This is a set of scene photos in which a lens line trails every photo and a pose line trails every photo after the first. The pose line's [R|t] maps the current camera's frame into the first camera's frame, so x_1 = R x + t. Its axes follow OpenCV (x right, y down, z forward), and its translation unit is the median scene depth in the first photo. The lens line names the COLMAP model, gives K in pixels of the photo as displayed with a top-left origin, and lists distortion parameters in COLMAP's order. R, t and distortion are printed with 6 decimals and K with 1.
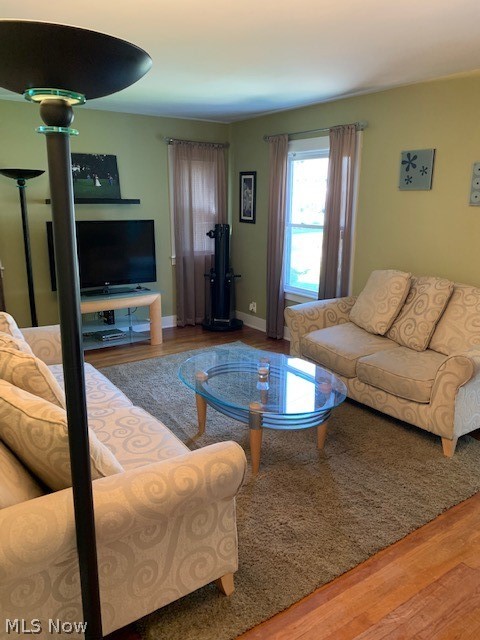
lens RADIAL K [[485.6, 0, 244.7], [0, 485.6, 324.1], [0, 0, 1]] dist [0.041895, -0.053891]
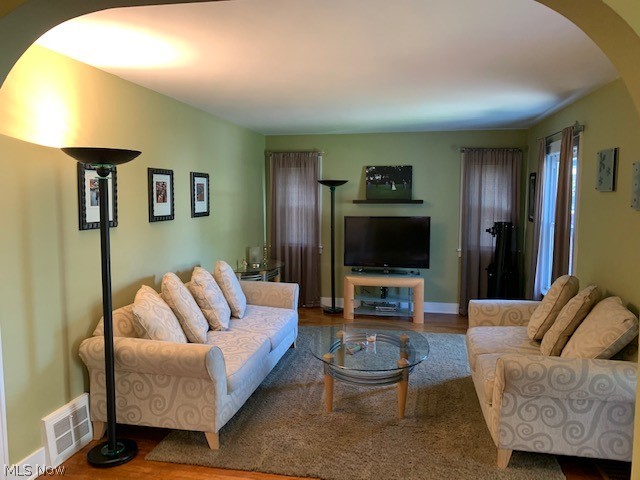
lens RADIAL K [[485.6, 0, 322.7], [0, 485.6, 242.5], [0, 0, 1]] dist [0.041895, -0.053891]
pose [[0.697757, 0.064841, -0.713394, 0.495396], [-0.175054, 0.981135, -0.082041, -0.011148], [0.694616, 0.182127, 0.695944, 0.013817]]
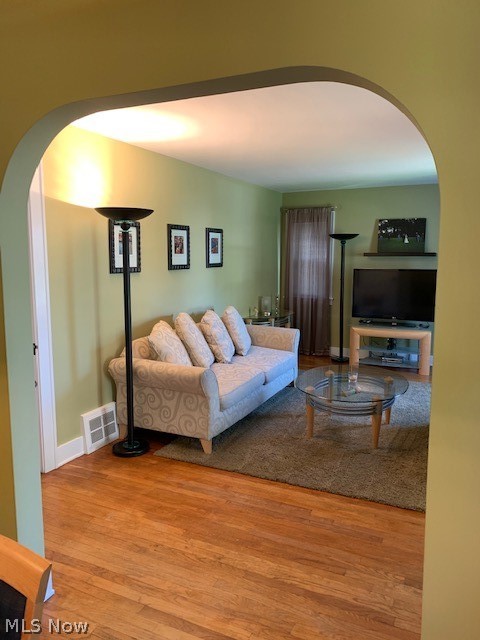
lens RADIAL K [[485.6, 0, 239.0], [0, 485.6, 320.6], [0, 0, 1]] dist [0.041895, -0.053891]
pose [[0.494219, 0.111352, -0.862177, 0.623522], [-0.210855, 0.977503, 0.005380, 0.002682], [0.843379, 0.179135, 0.506579, 0.018979]]
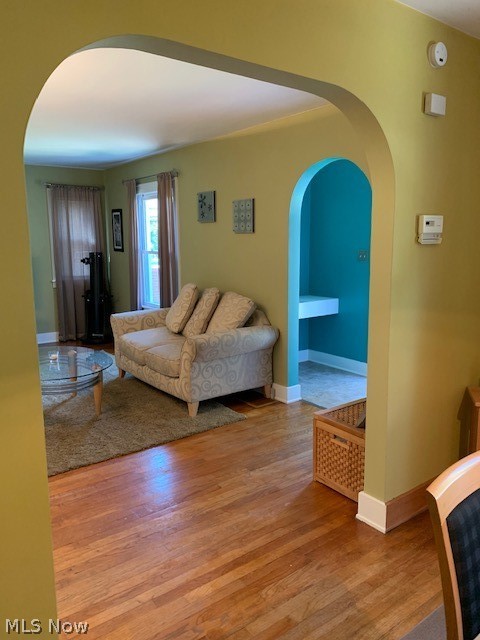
lens RADIAL K [[485.6, 0, 245.6], [0, 485.6, 316.6], [0, 0, 1]] dist [0.041895, -0.053891]
pose [[0.999019, -0.017079, 0.040851, 0.307310], [0.020728, 0.995668, -0.090640, 0.073675], [-0.039126, 0.091398, 0.995046, -0.206442]]
